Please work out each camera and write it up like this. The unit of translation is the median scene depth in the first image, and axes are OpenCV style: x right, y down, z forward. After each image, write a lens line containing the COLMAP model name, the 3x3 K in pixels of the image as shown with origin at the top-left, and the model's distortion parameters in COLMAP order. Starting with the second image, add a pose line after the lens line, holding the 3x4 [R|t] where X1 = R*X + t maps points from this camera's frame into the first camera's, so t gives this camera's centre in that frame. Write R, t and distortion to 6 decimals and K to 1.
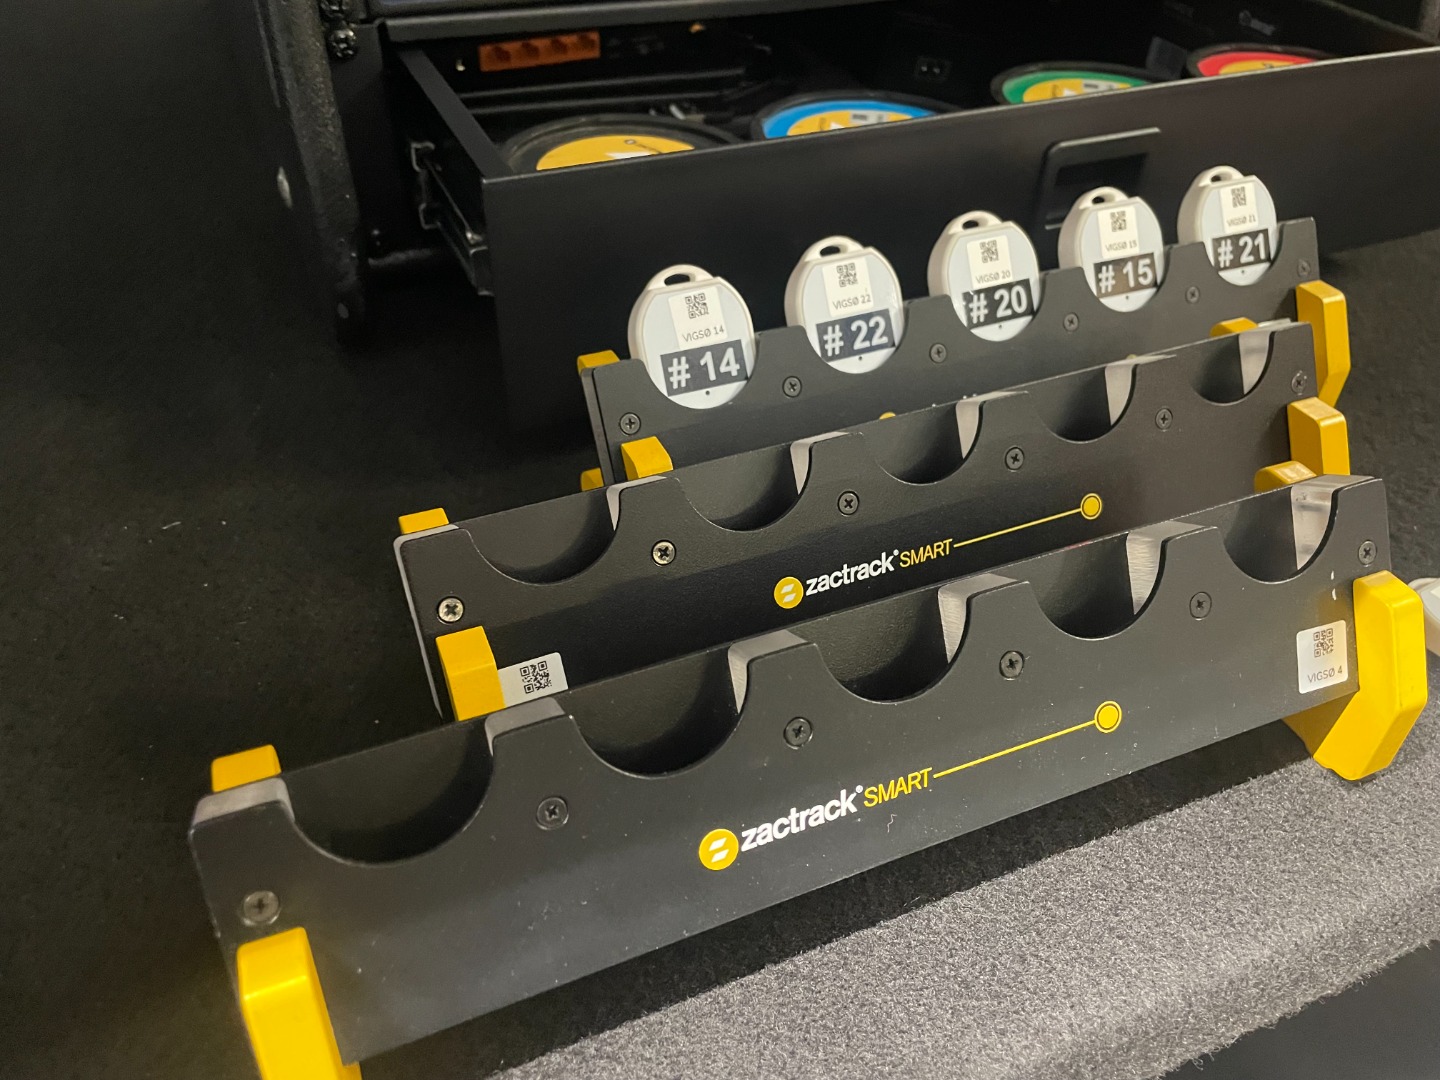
lens RADIAL K [[1086.9, 0, 720.0], [0, 1086.9, 540.0], [0, 0, 1]] dist [0.077876, -0.103198]
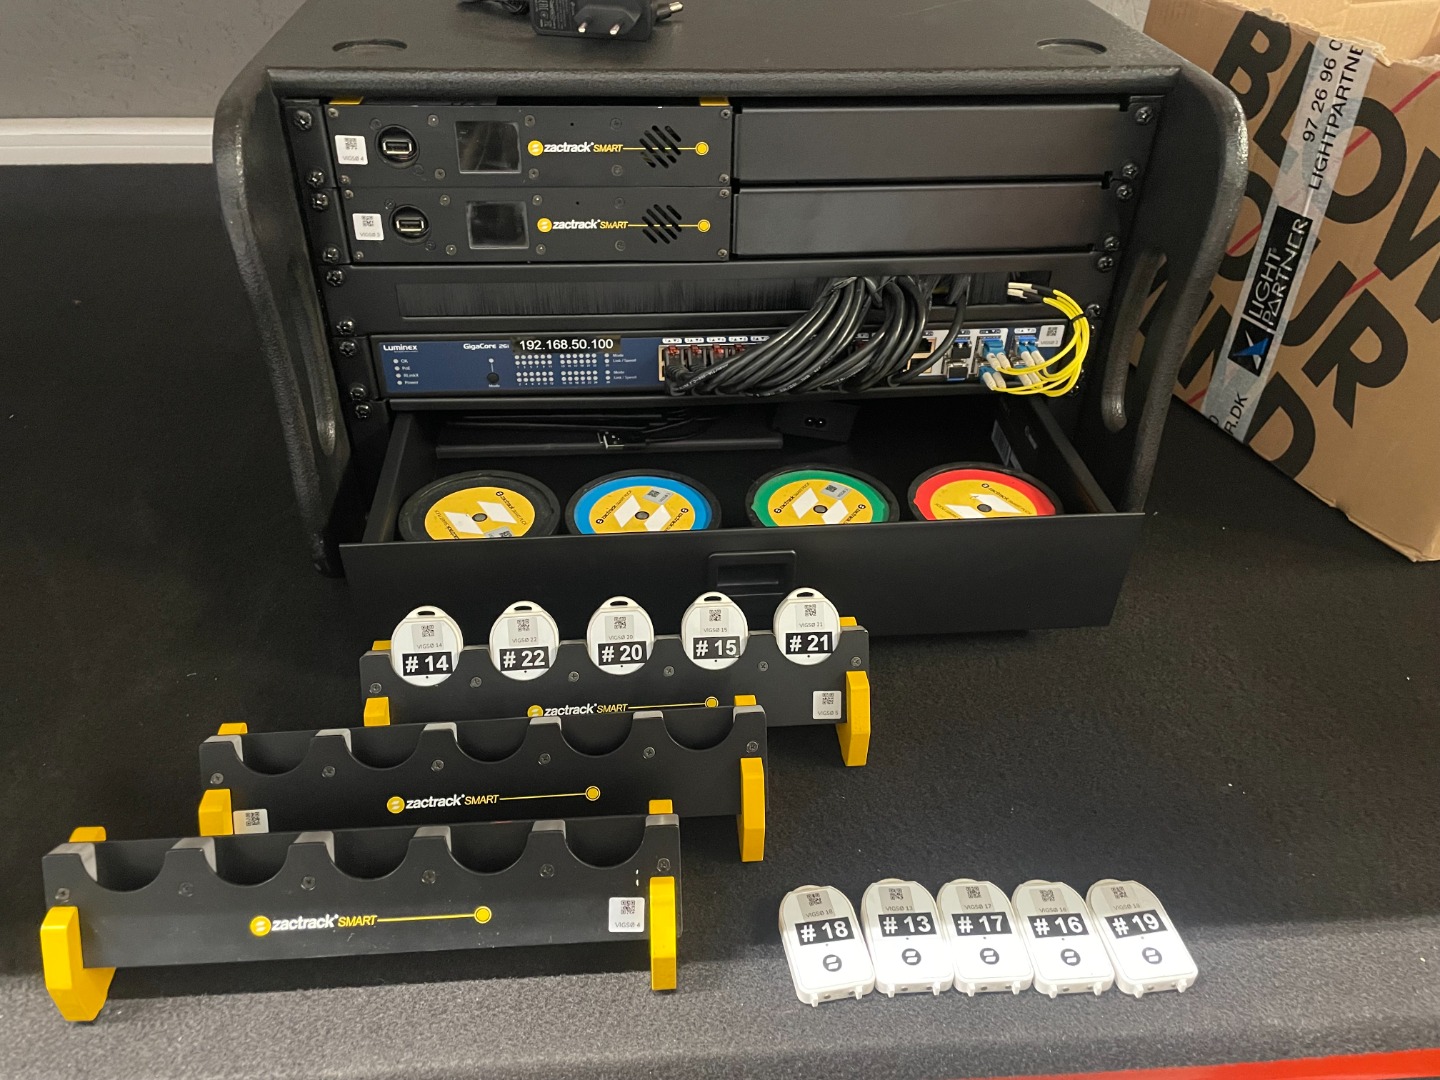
lens RADIAL K [[1086.9, 0, 720.0], [0, 1086.9, 540.0], [0, 0, 1]] dist [0.077876, -0.103198]
pose [[0.942206, 0.186623, -0.278244, 0.907574], [-0.201921, 0.979027, -0.027106, -0.406345], [0.267349, 0.081723, 0.960128, -0.632703]]
